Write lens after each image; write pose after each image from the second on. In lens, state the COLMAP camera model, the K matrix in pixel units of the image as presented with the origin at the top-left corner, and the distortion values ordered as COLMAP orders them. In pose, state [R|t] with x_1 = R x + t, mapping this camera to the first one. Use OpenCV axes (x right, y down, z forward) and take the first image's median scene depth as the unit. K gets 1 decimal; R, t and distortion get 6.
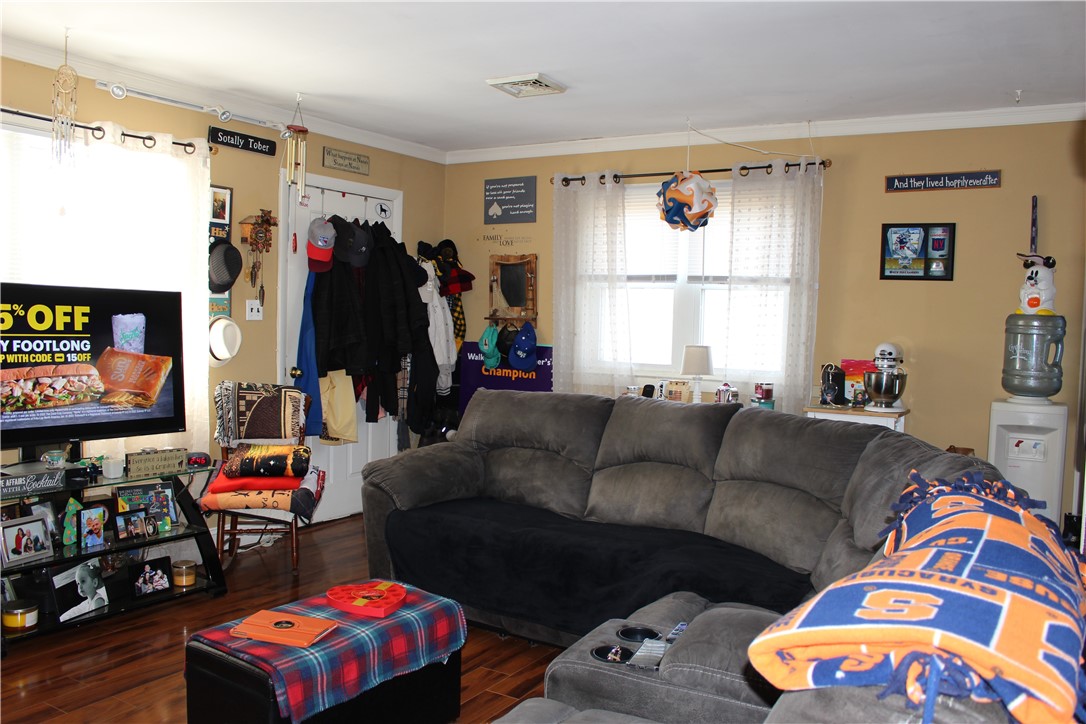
lens RADIAL K [[905.3, 0, 540.5], [0, 905.3, 369.5], [0, 0, 1]] dist [-0.159897, 0.138119]
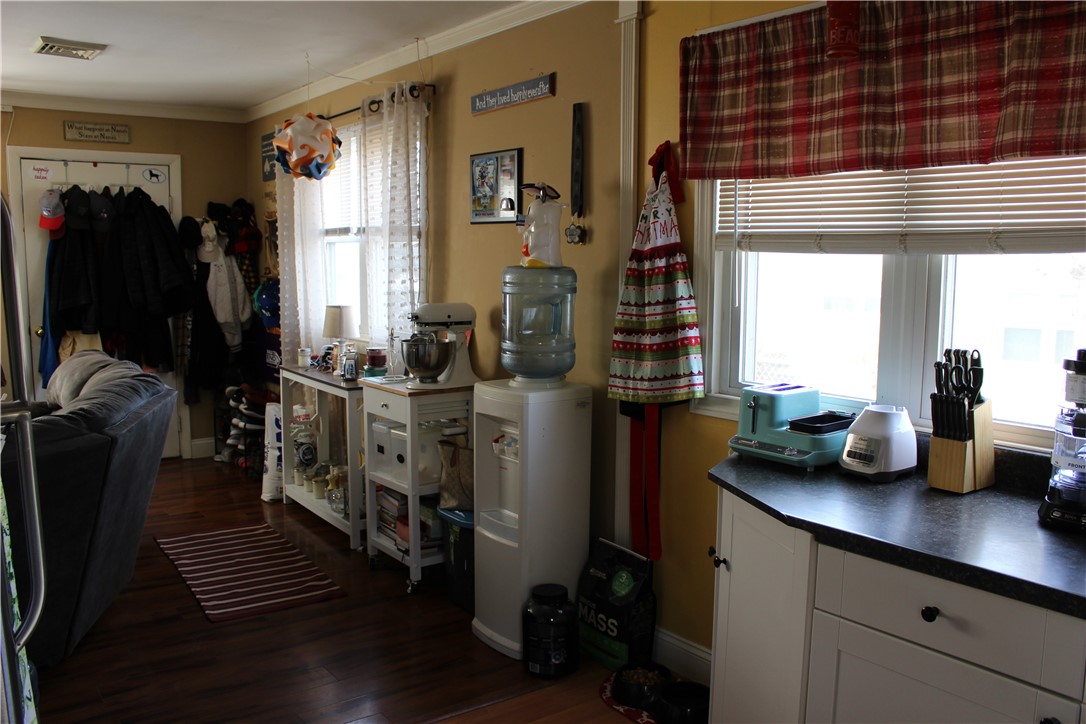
lens RADIAL K [[905.3, 0, 540.5], [0, 905.3, 369.5], [0, 0, 1]] dist [-0.159897, 0.138119]
pose [[0.925294, 0.027688, -0.378238, 0.682596], [-0.004586, 0.998075, 0.061841, -0.018197], [0.379222, -0.055487, 0.923640, 0.229006]]
